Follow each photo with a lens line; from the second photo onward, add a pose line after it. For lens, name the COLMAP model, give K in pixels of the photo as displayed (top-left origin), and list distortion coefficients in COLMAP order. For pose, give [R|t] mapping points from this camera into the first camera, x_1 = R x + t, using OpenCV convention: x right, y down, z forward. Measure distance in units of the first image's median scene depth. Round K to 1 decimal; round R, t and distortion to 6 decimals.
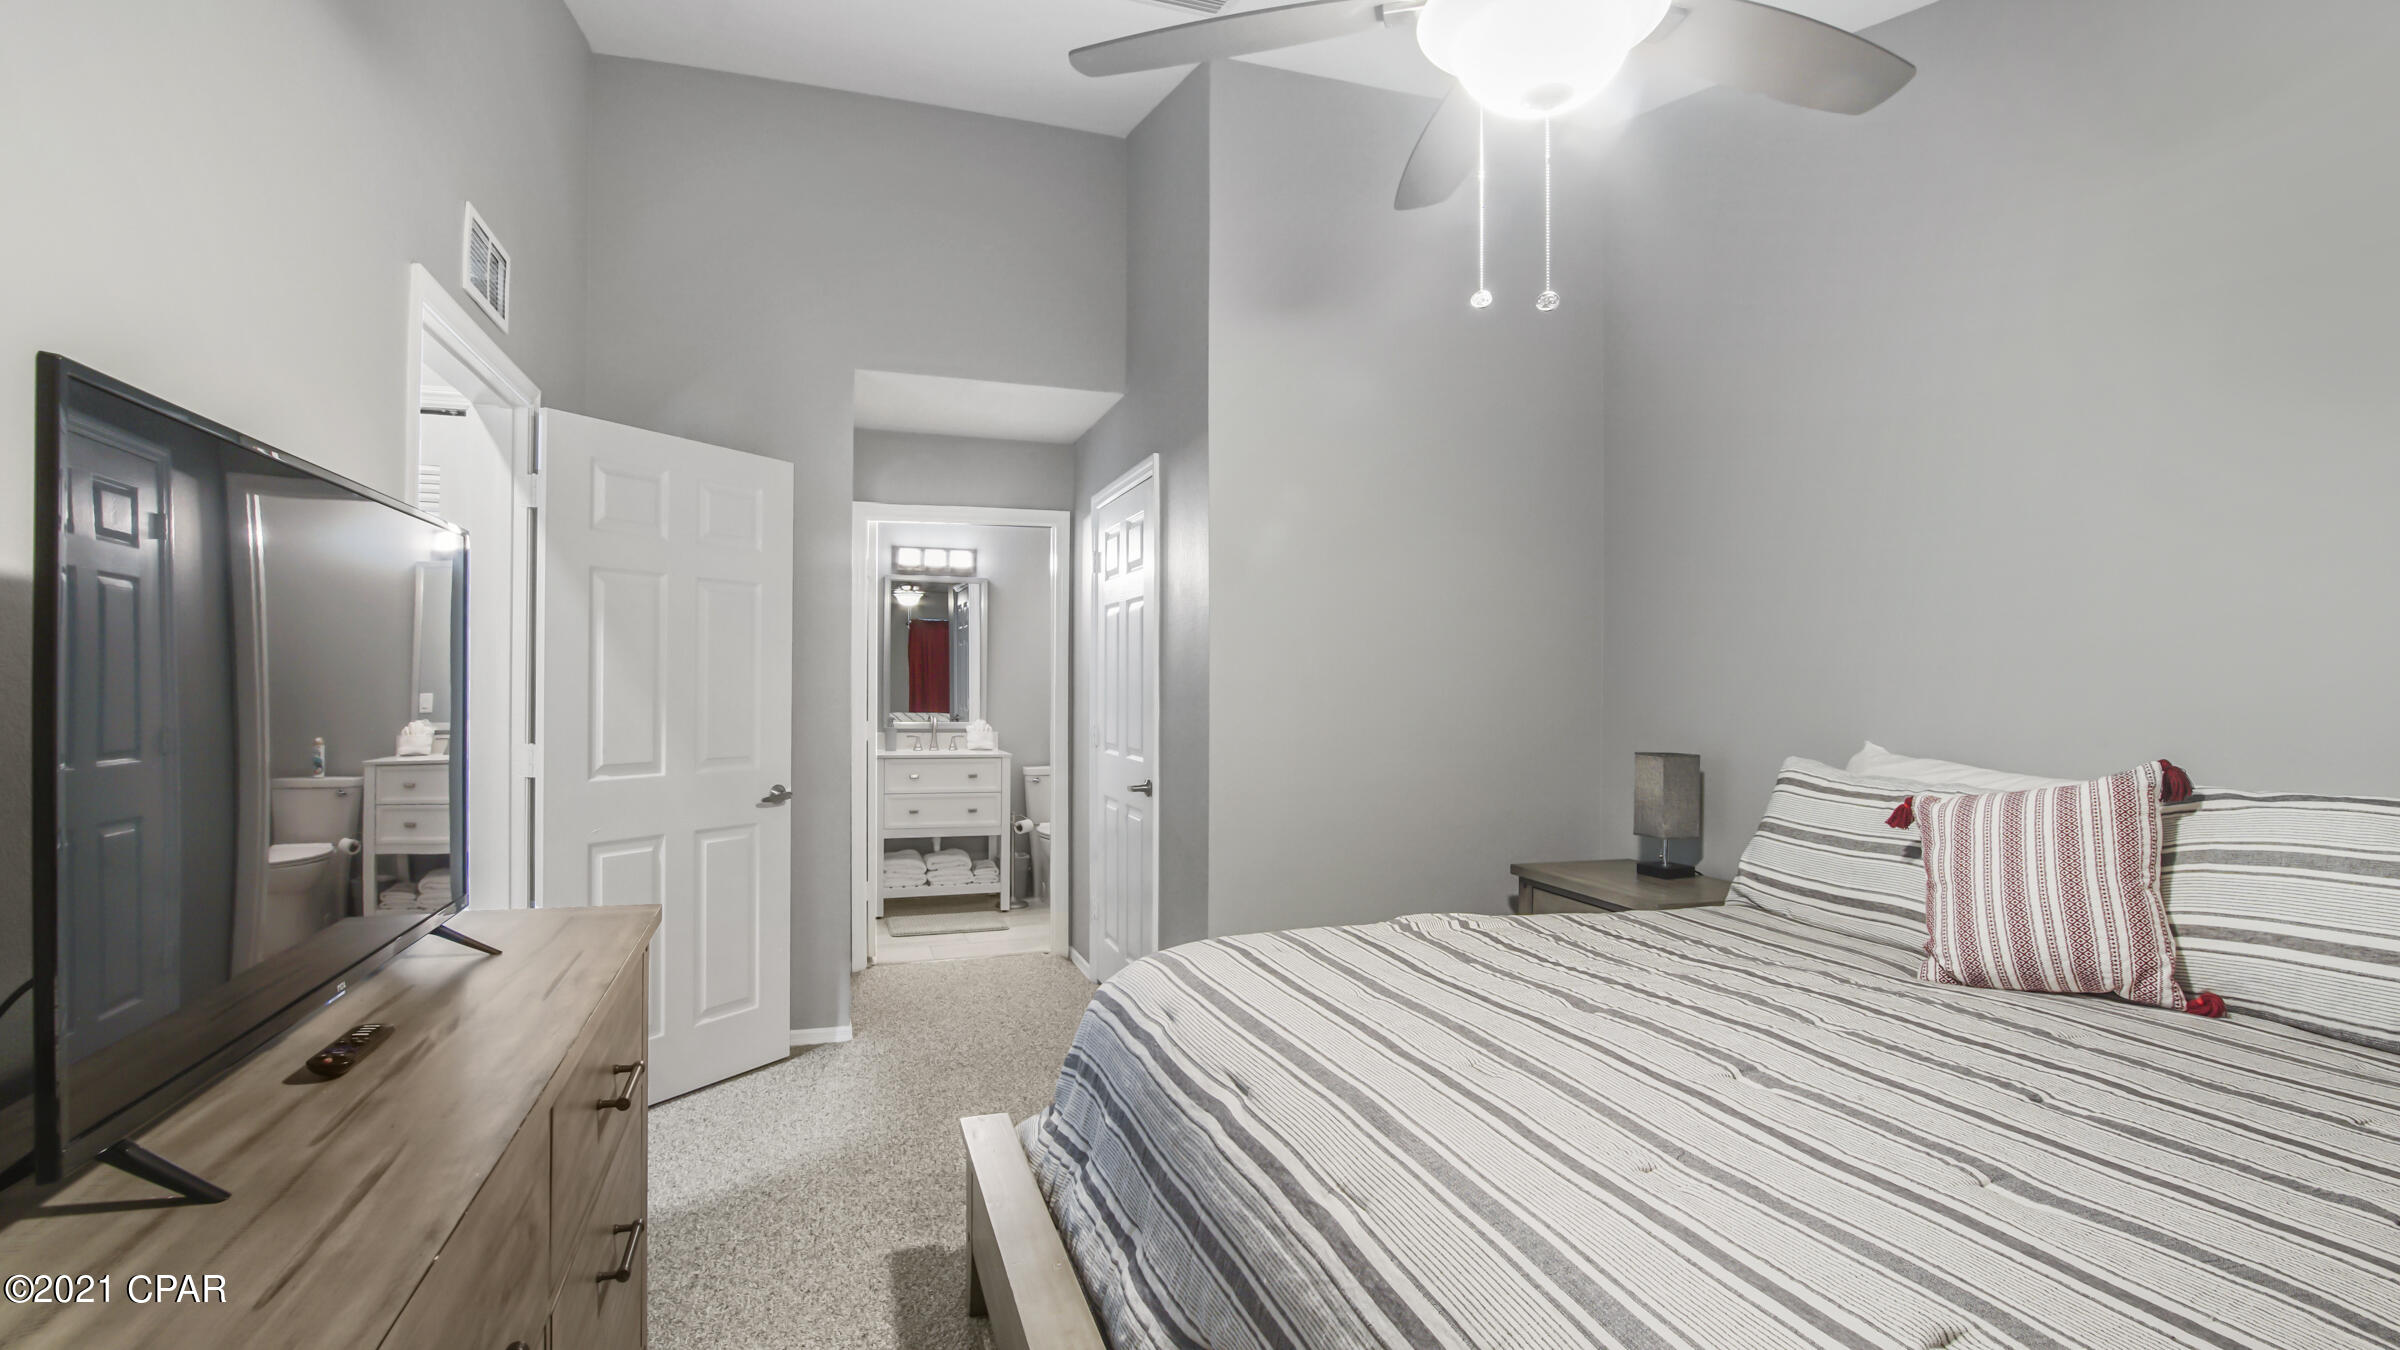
lens RADIAL K [[1082.4, 0, 1200.0], [0, 1082.4, 675.0], [0, 0, 1]] dist [-0.018670, -0.000104]
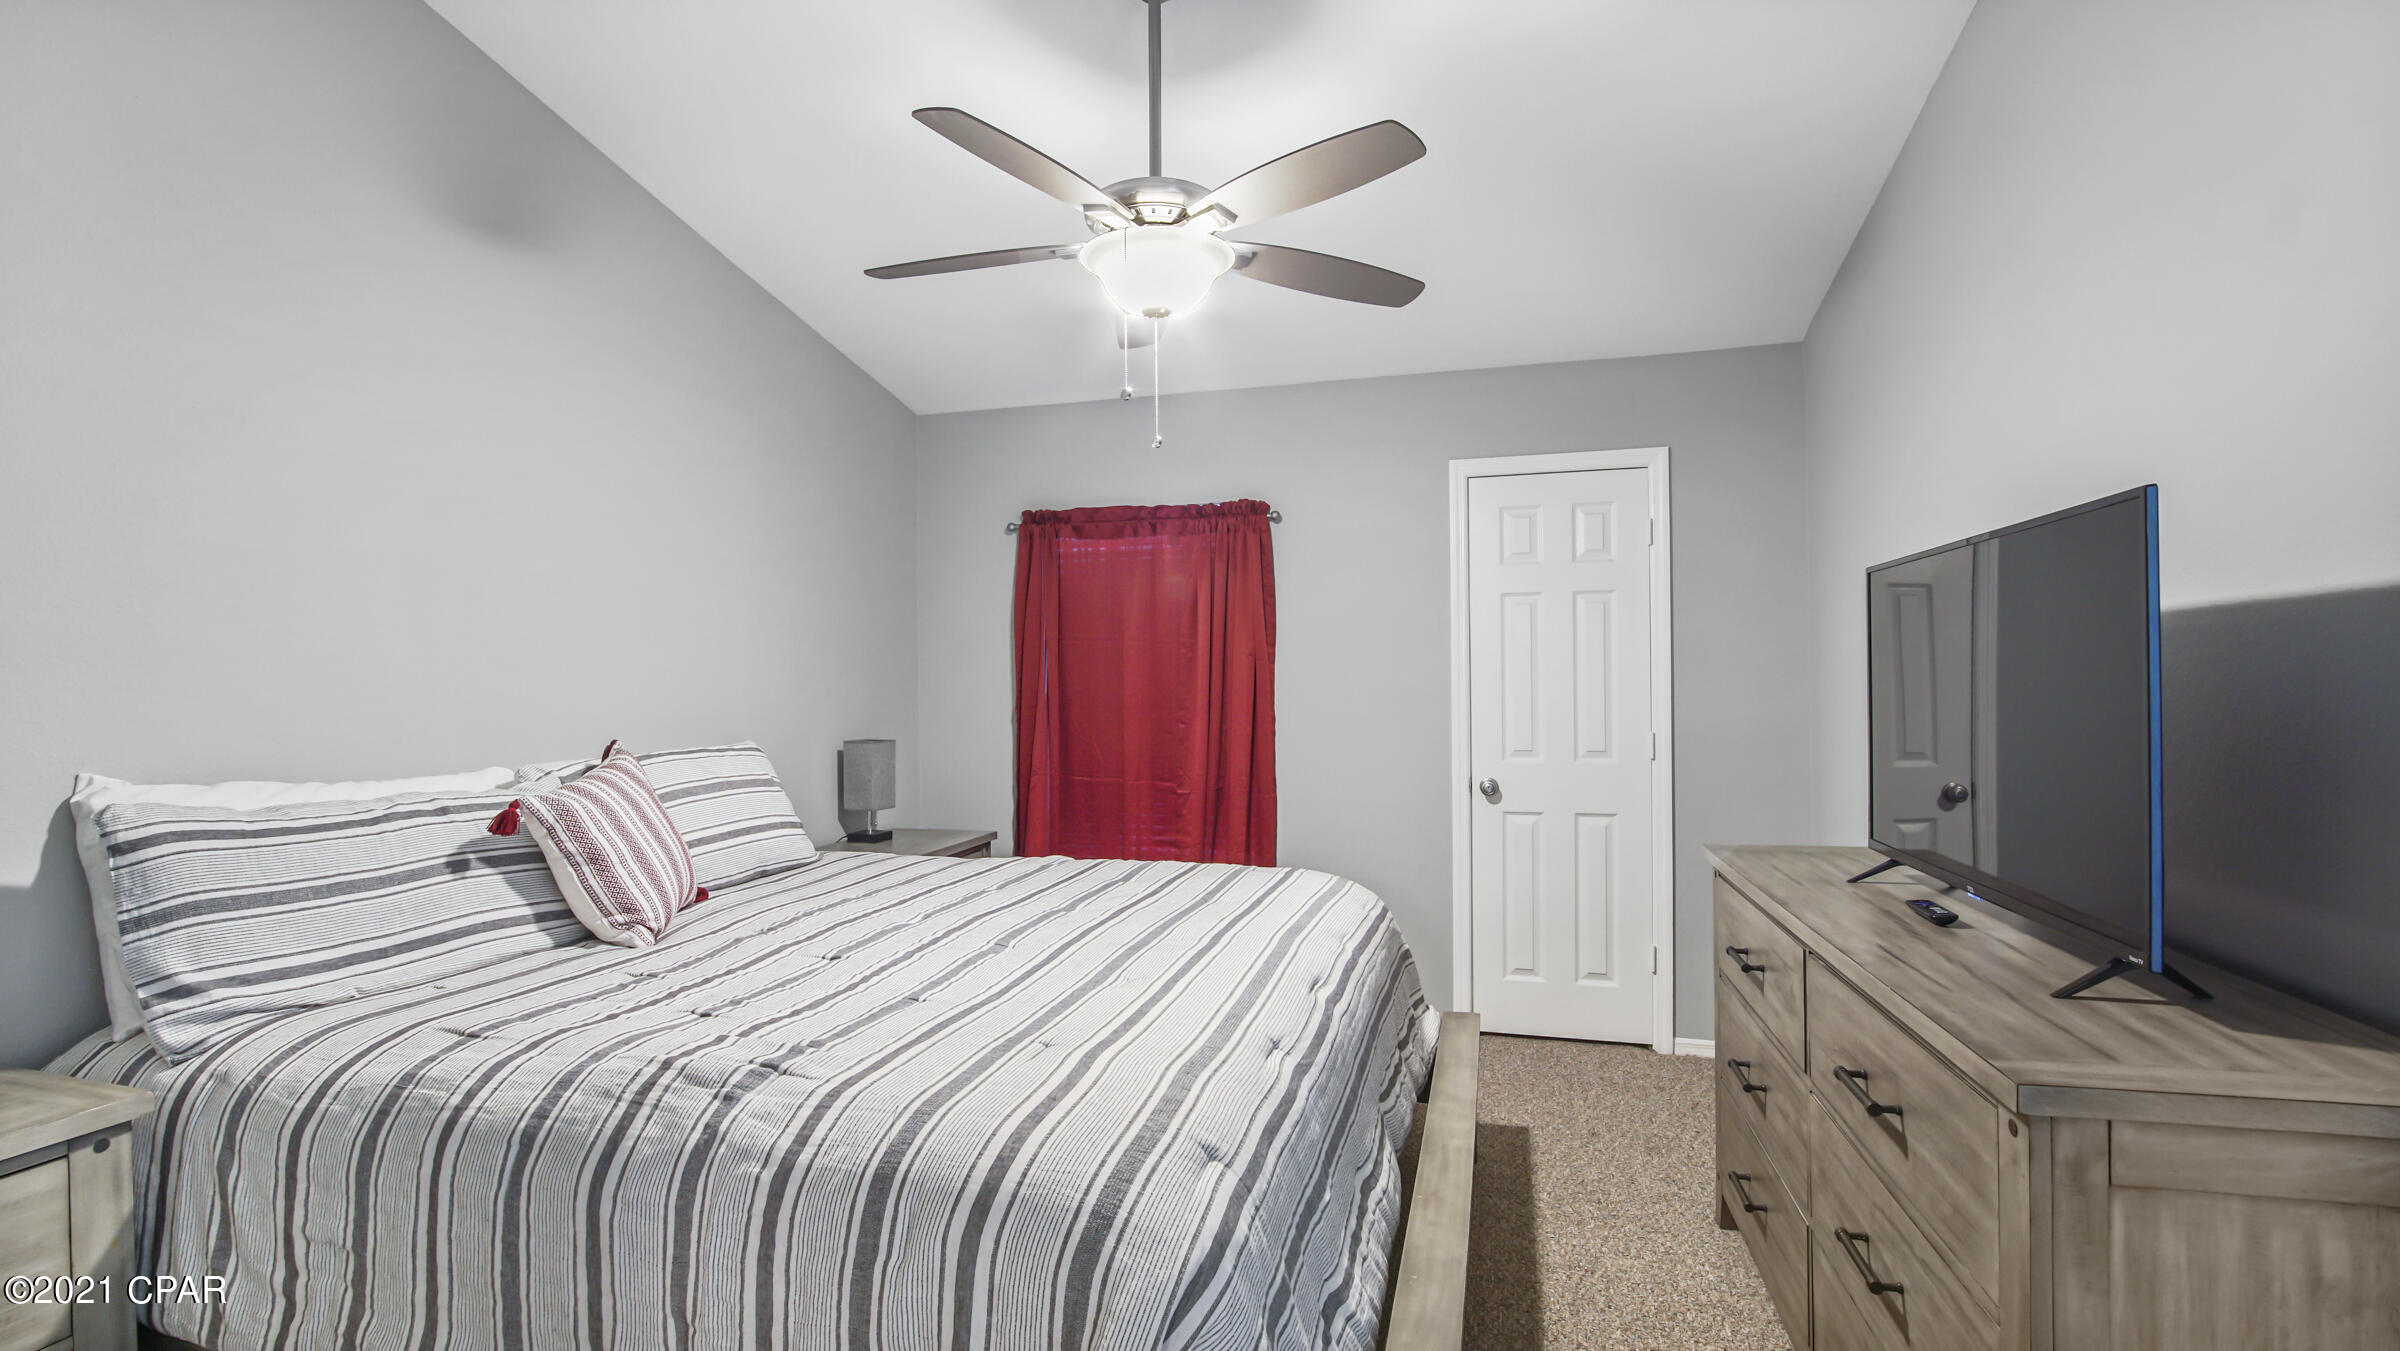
lens RADIAL K [[1082.4, 0, 1200.0], [0, 1082.4, 675.5], [0, 0, 1]] dist [-0.018670, -0.000104]
pose [[-0.828315, 0.008376, 0.560200, -0.447578], [-0.001613, 0.999848, -0.017335, 0.018644], [-0.560260, -0.015263, -0.828176, 1.647979]]
